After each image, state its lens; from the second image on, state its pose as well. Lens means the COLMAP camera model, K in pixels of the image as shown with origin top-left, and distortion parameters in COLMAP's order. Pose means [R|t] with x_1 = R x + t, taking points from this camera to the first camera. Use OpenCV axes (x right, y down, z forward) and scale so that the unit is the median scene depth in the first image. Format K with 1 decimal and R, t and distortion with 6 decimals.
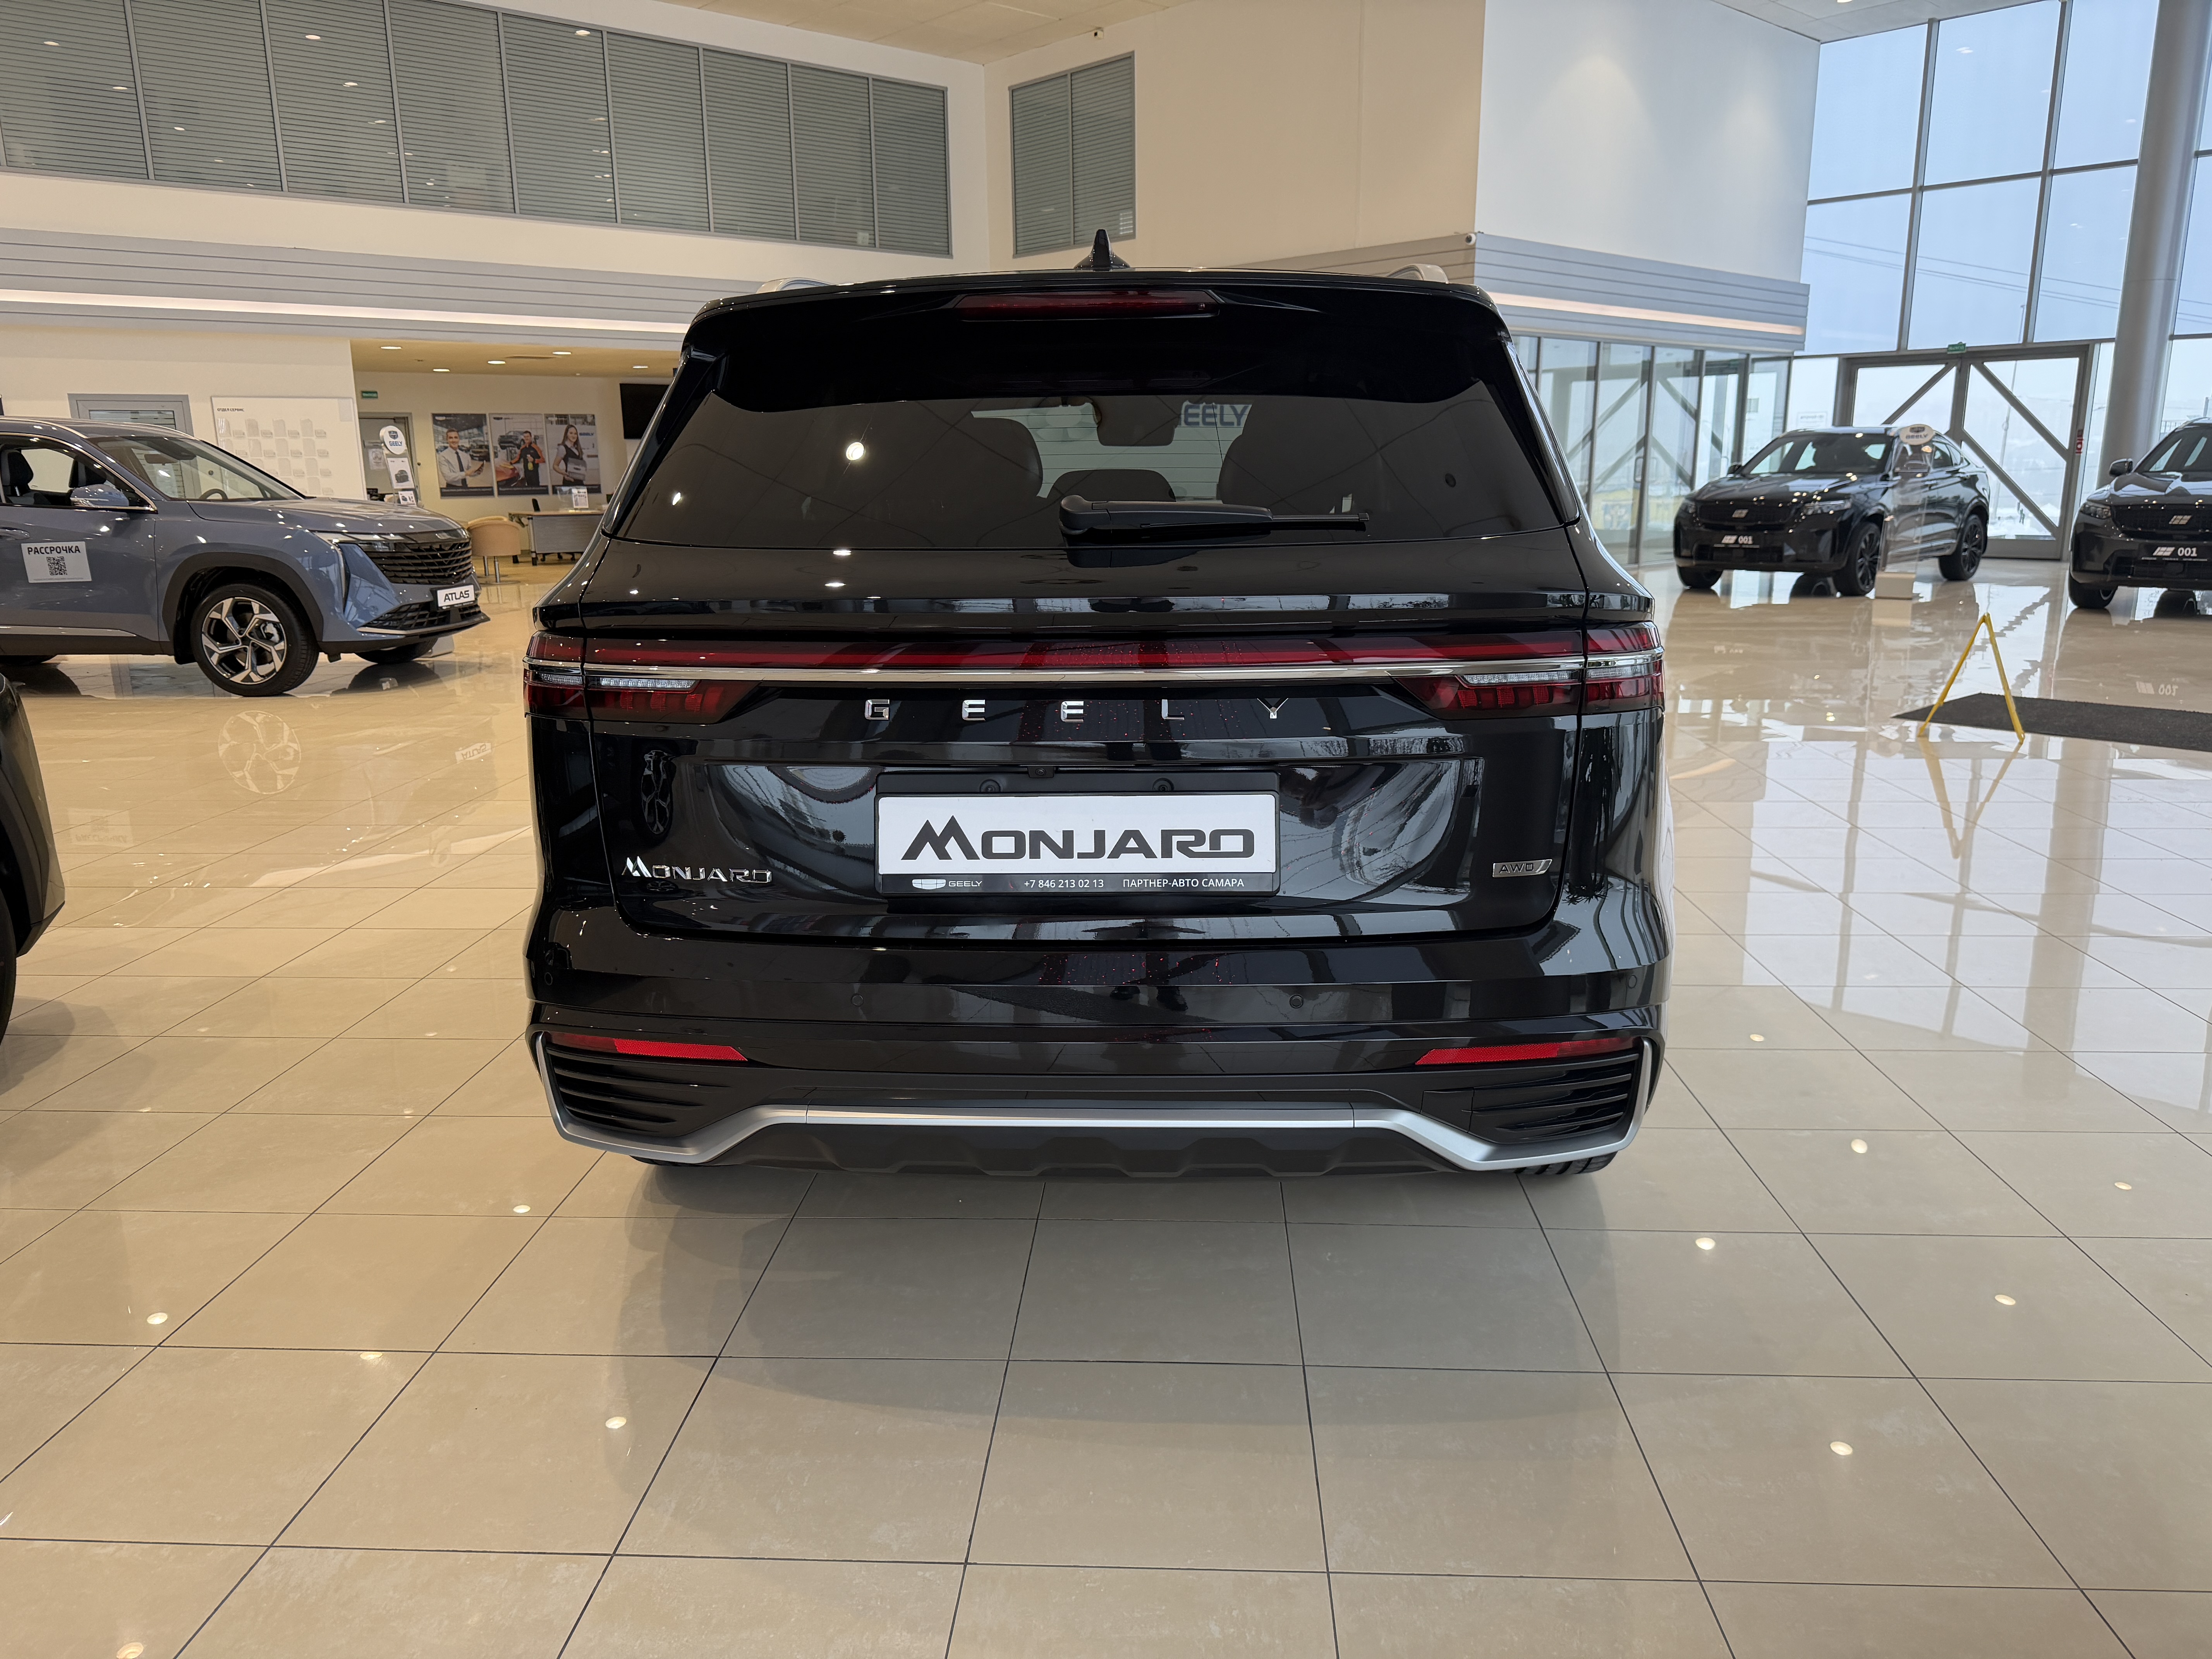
lens RADIAL K [[1609.1, 0, 1092.9], [0, 1609.1, 828.8], [0, 0, 1]] dist [-0.002372, -0.009898]
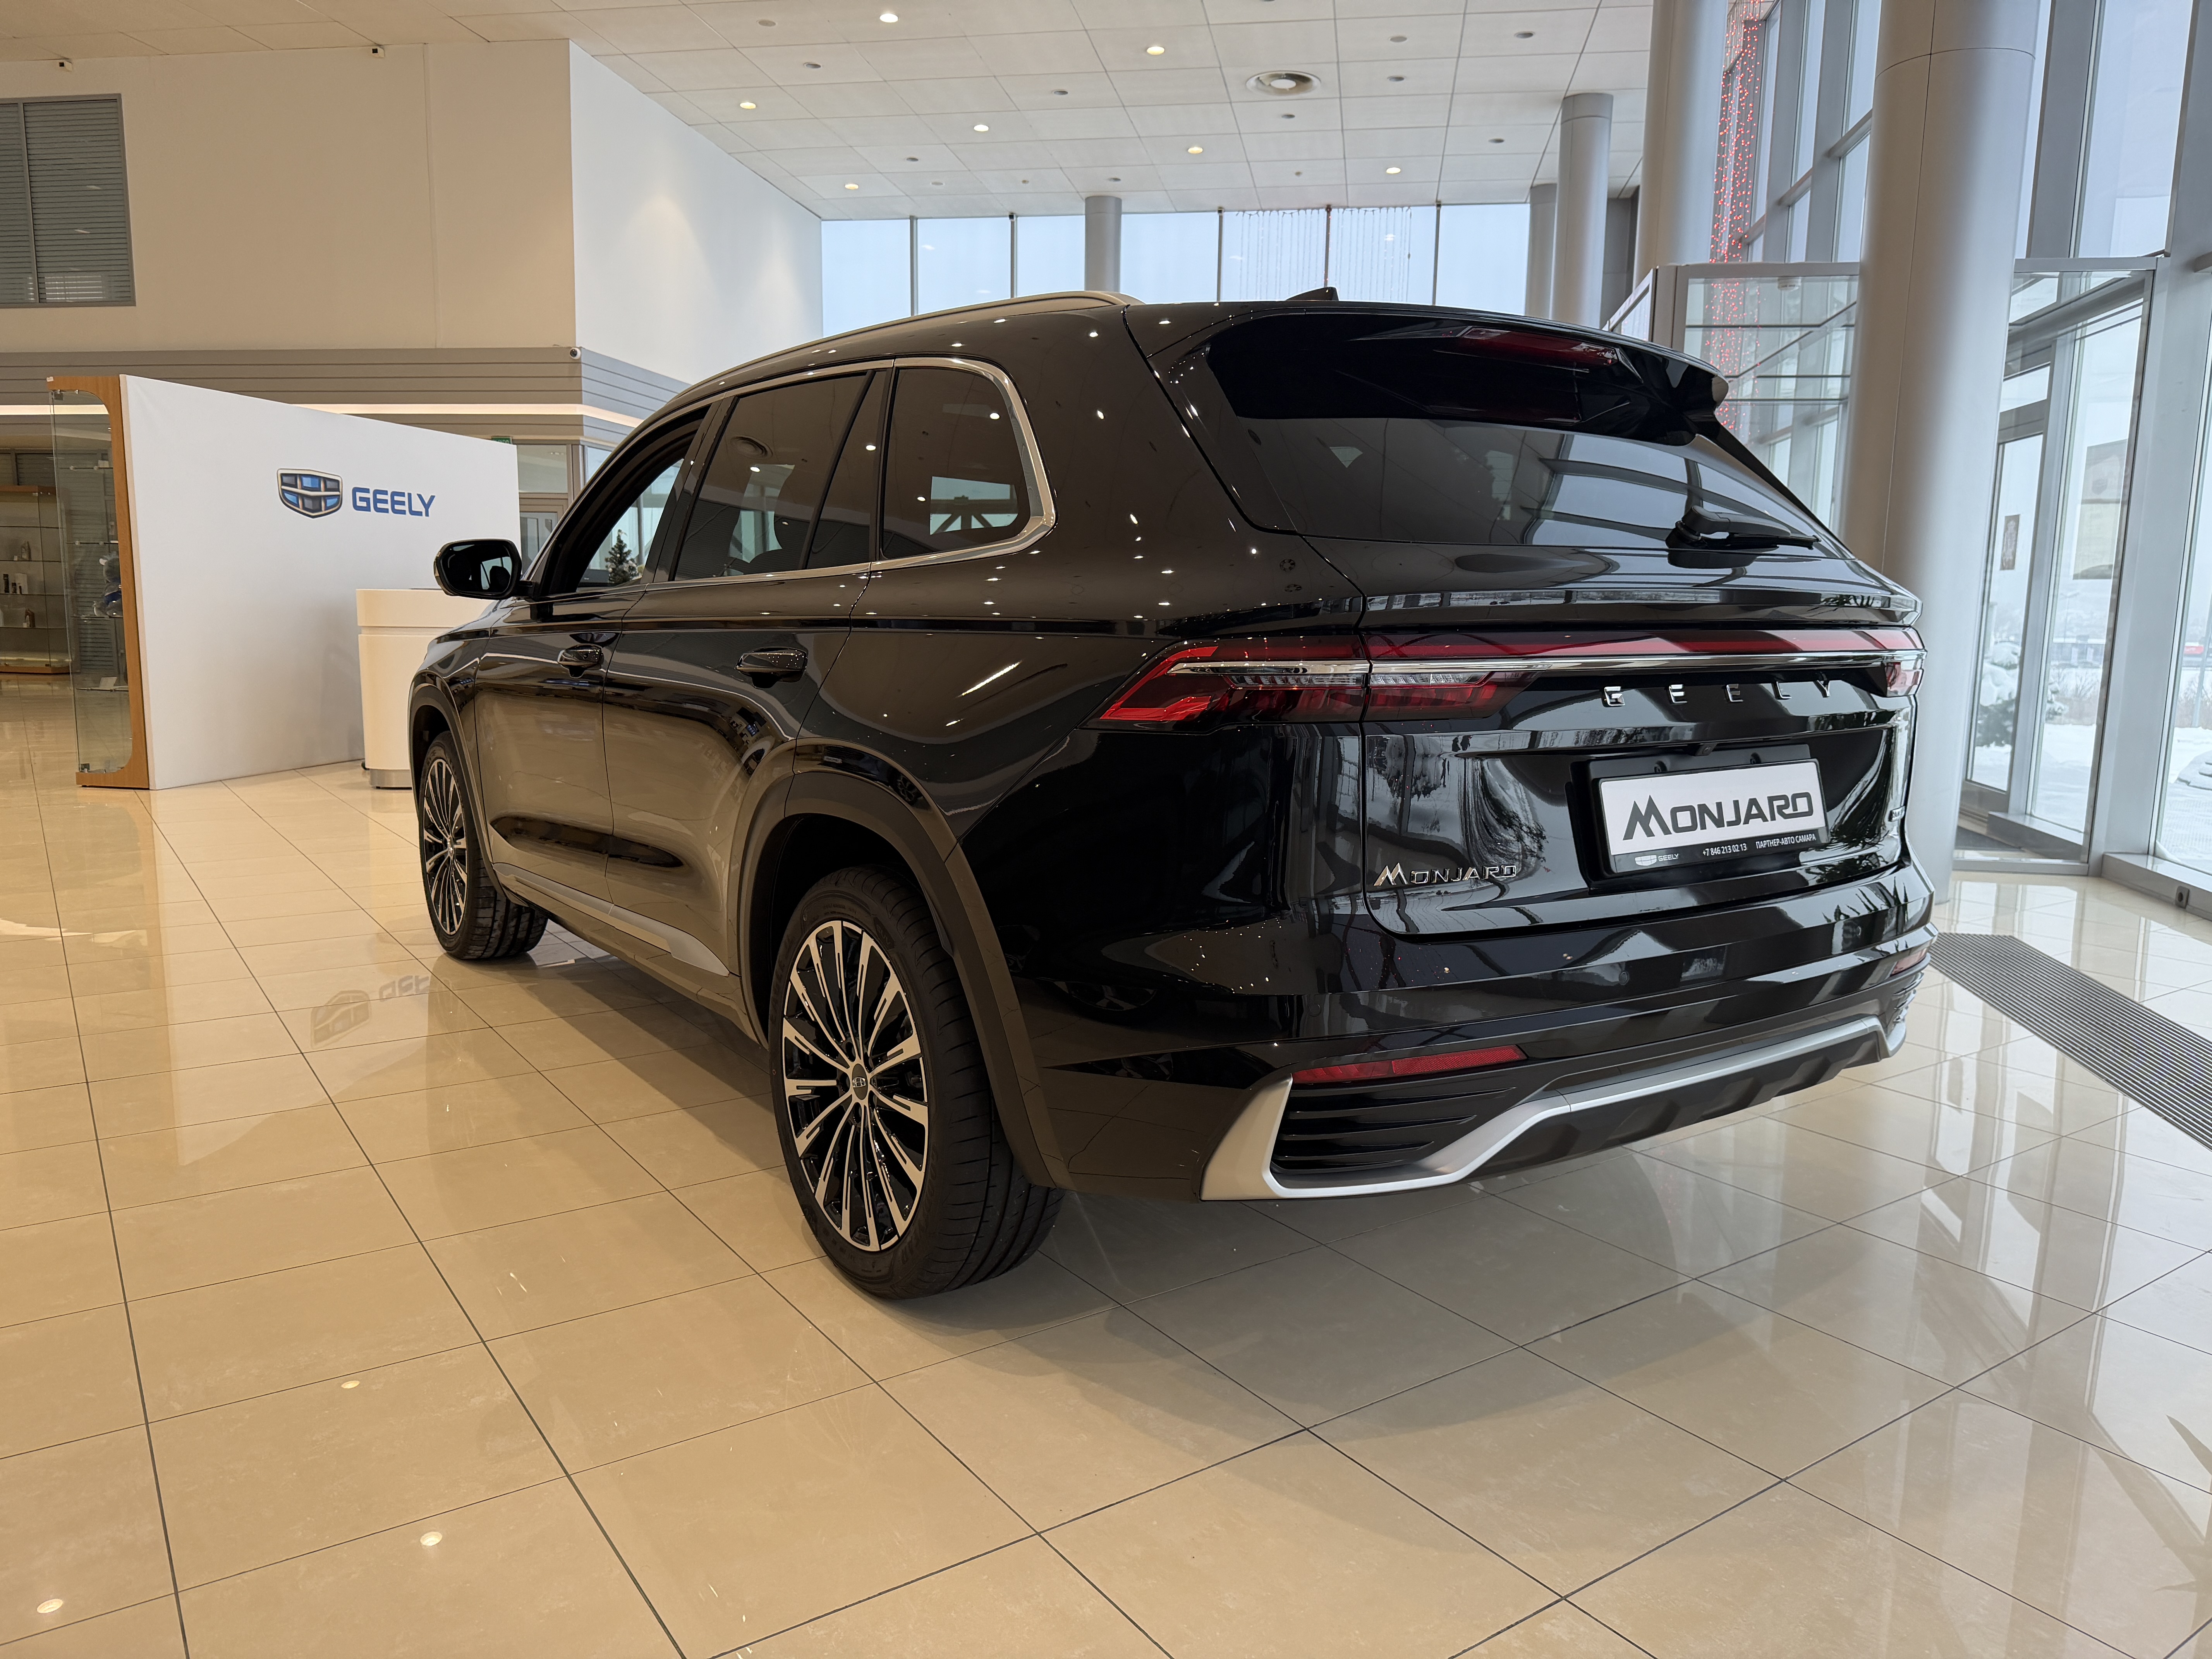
lens RADIAL K [[1600.9, 0, 1106.0], [0, 1600.9, 829.5], [0, 0, 1]] dist [0.004141, -0.001988]
pose [[0.784782, -0.066132, 0.616234, -0.122663], [0.114542, 0.992639, -0.039344, 0.001738], [-0.609096, 0.101461, 0.786580, 0.045142]]
